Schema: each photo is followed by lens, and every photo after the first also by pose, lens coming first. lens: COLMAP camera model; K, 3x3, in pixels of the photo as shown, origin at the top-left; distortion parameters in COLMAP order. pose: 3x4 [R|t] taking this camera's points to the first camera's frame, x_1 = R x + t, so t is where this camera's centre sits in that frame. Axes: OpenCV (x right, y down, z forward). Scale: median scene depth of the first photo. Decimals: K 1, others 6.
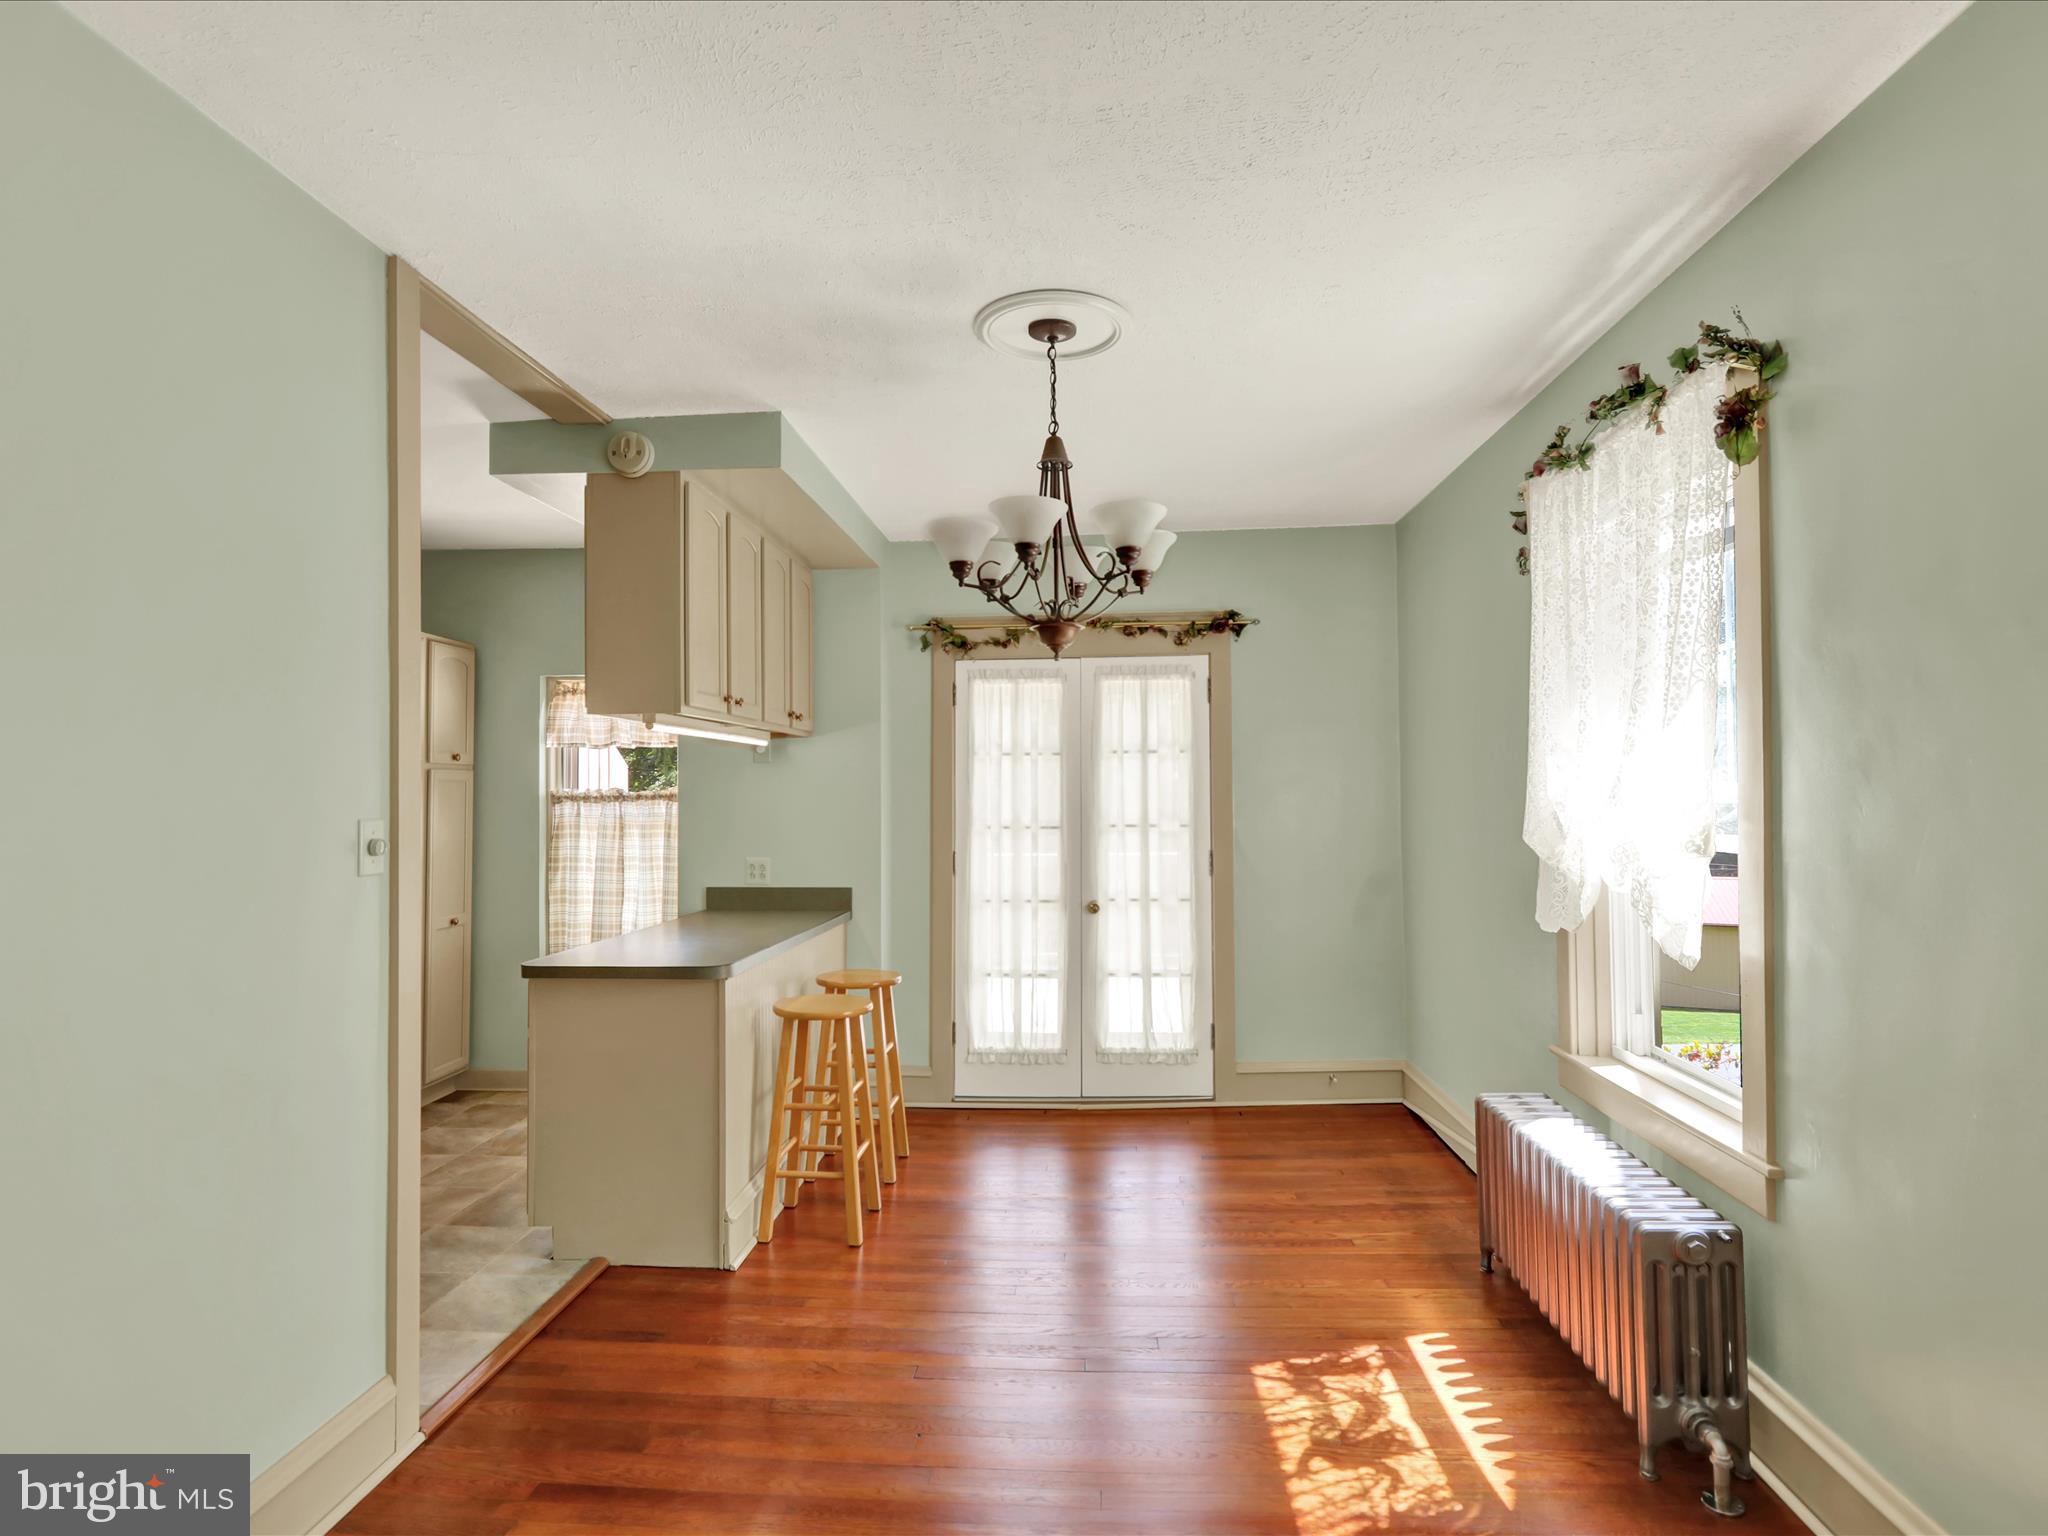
lens RADIAL K [[1084.9, 0, 1028.6], [0, 1084.9, 771.6], [0, 0, 1]] dist [0.001500, 0.000015]
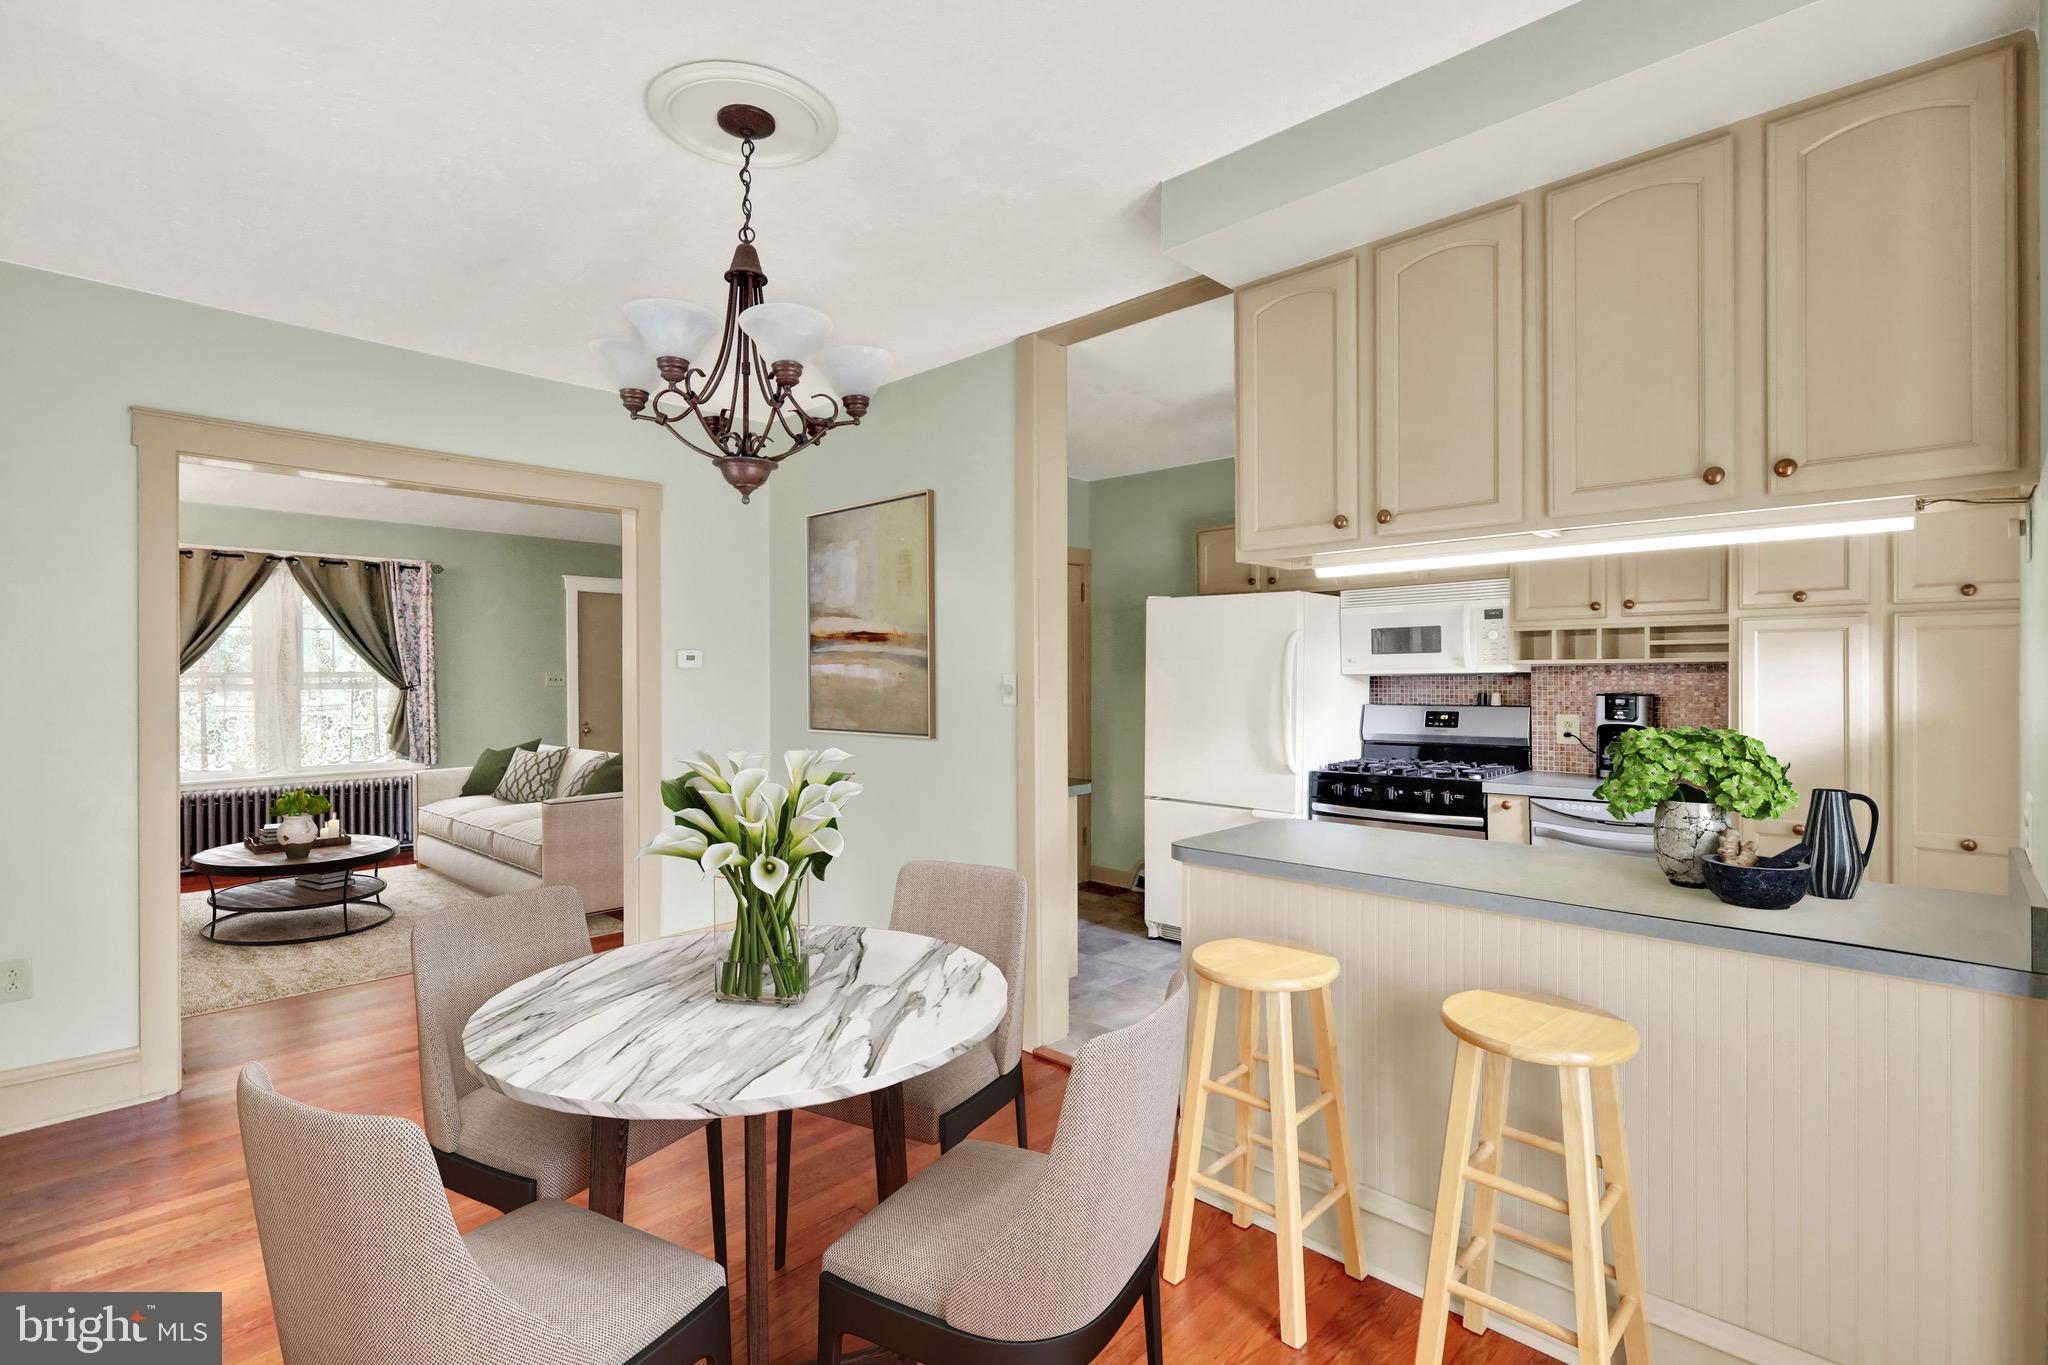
lens RADIAL K [[960.4, 0, 1015.1], [0, 960.4, 684.8], [0, 0, 1]] dist [0.001536, 0.000350]
pose [[-0.648046, 0.018953, -0.761365, 0.439466], [0.026155, 0.999654, 0.002622, 0.044258], [0.761152, -0.018214, -0.648318, 1.529105]]
